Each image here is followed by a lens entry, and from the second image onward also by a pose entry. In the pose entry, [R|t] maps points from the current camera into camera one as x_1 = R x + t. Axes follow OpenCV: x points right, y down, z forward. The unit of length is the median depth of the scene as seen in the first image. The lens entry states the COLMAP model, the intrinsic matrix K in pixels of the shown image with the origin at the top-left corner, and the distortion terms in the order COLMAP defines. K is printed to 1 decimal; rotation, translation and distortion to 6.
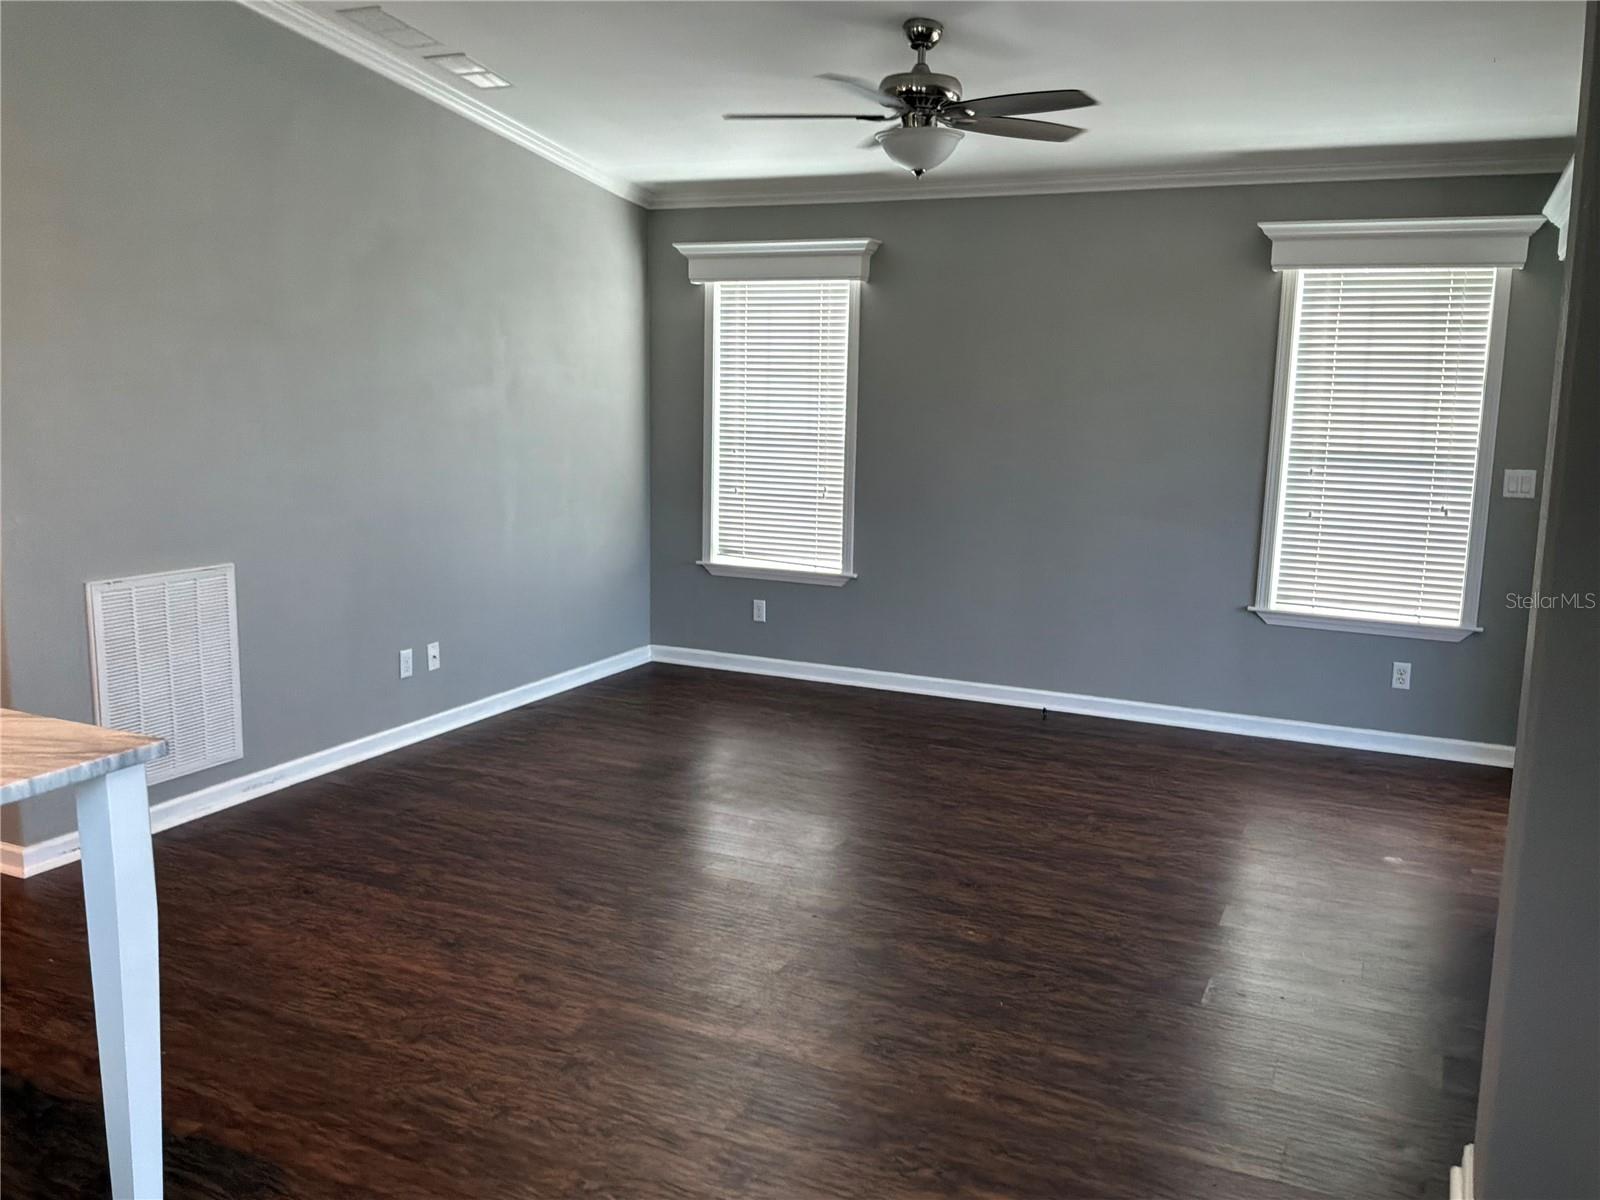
lens RADIAL K [[1316.0, 0, 807.1], [0, 1316.0, 598.1], [0, 0, 1]] dist [0.090763, -0.231798]
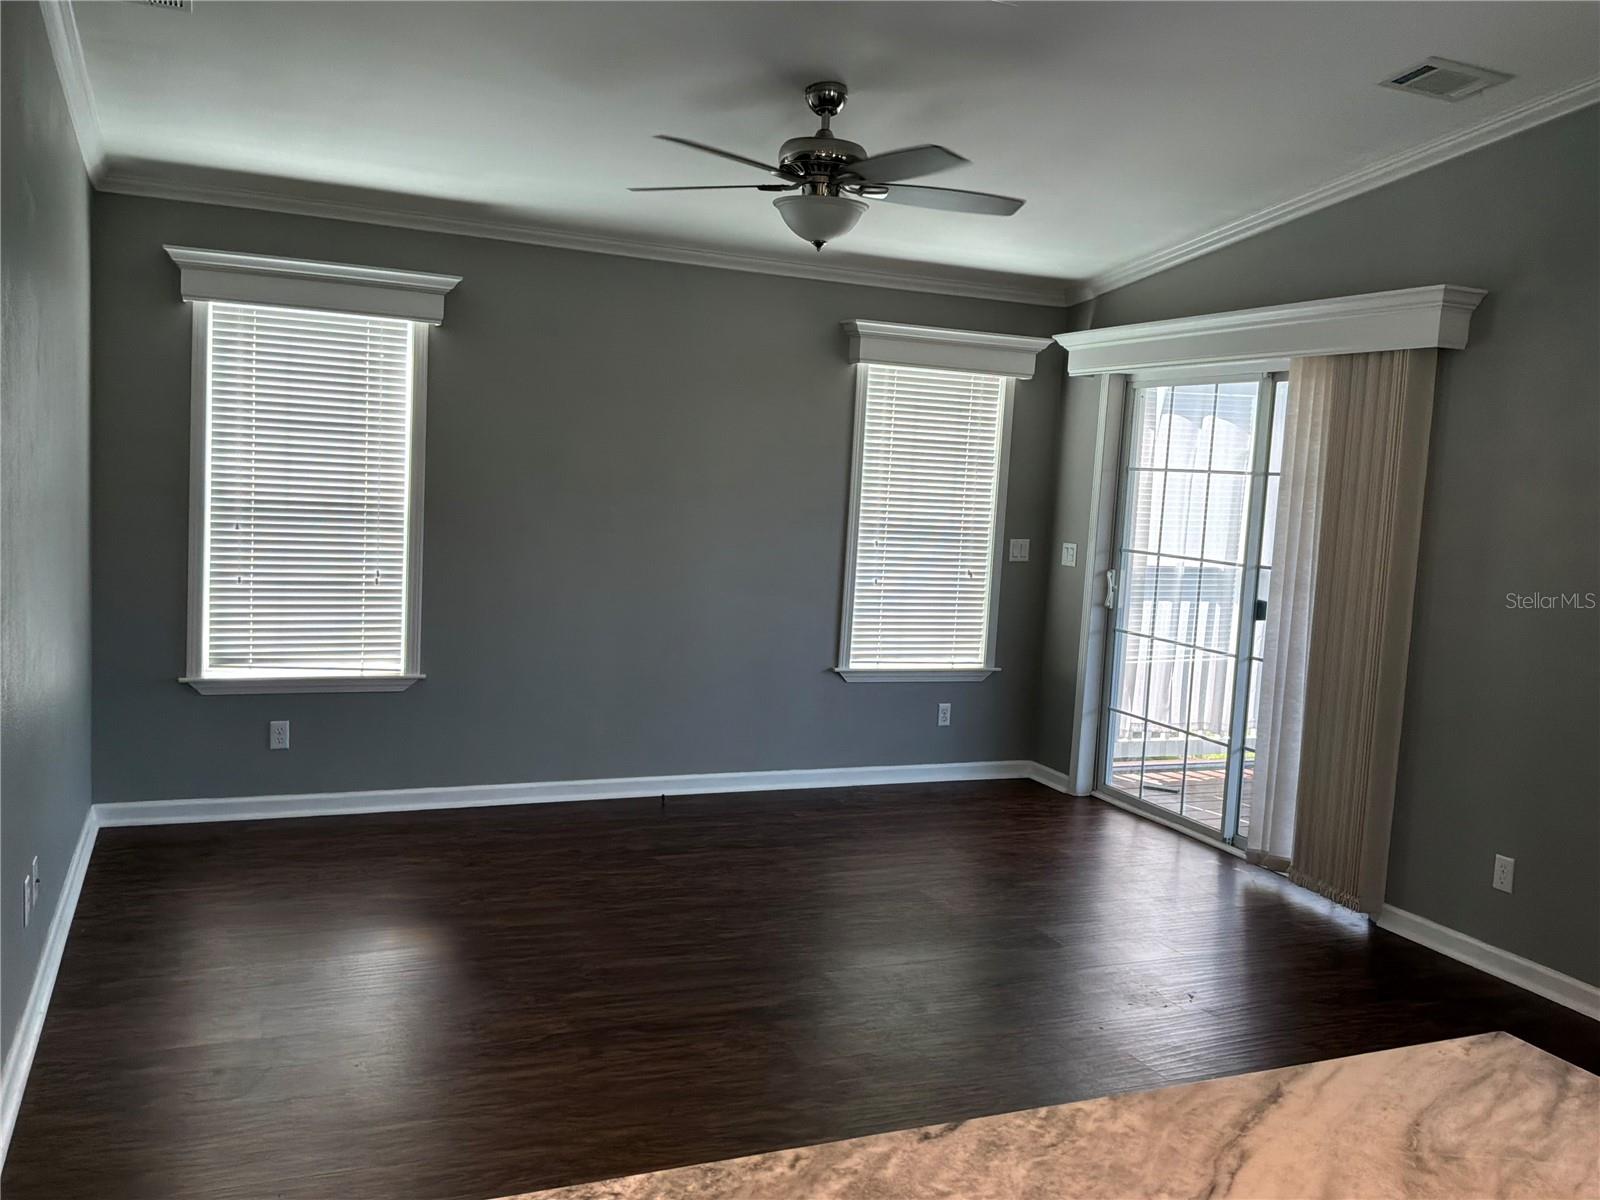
lens RADIAL K [[1335.6, 0, 790.2], [0, 1335.6, 589.3], [0, 0, 1]] dist [0.069721, -0.112190]
pose [[0.647452, -0.053778, 0.760207, -0.518370], [0.076901, 0.997026, 0.005036, -0.066404], [-0.758217, 0.055200, 0.649662, 0.317718]]
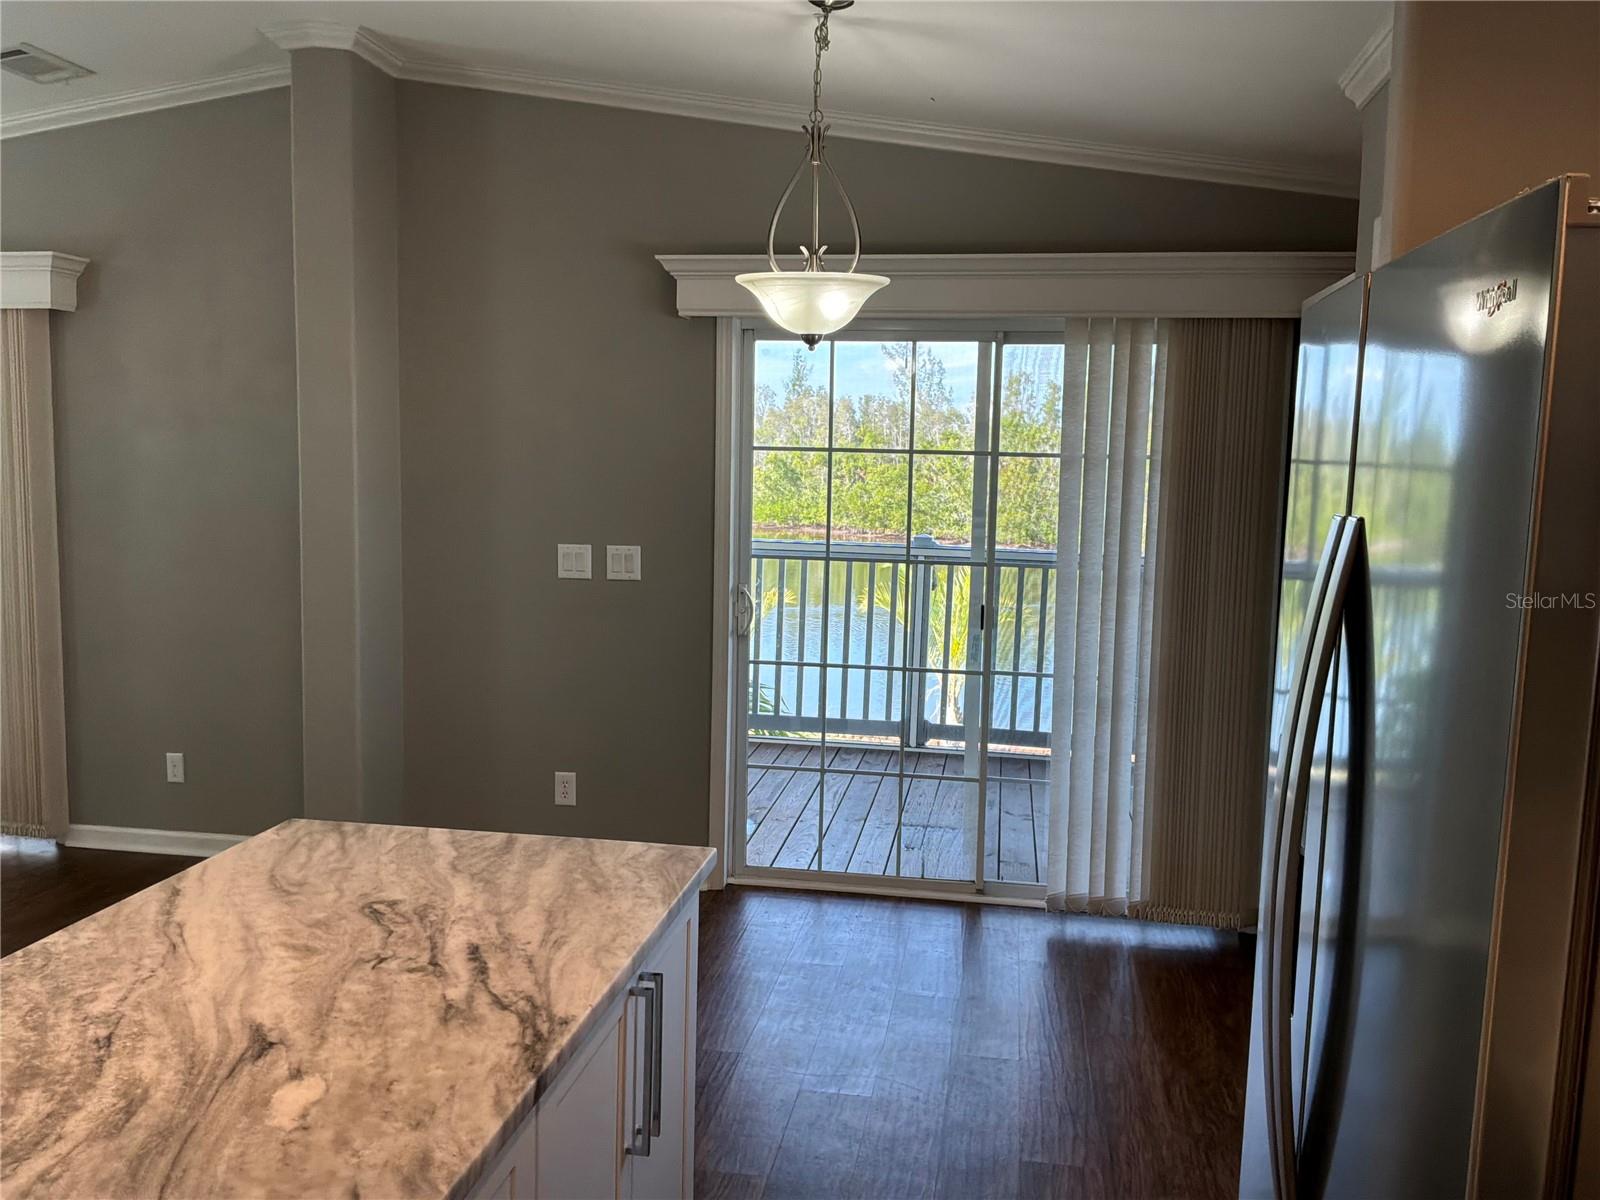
lens RADIAL K [[1335.9, 0, 807.2], [0, 1335.9, 577.7], [0, 0, 1]] dist [-0.006139, -0.024258]
pose [[-0.296980, -0.107640, 0.948797, -0.625170], [0.127366, 0.980282, 0.151079, -0.073202], [-0.946351, 0.165712, -0.277414, 0.343175]]
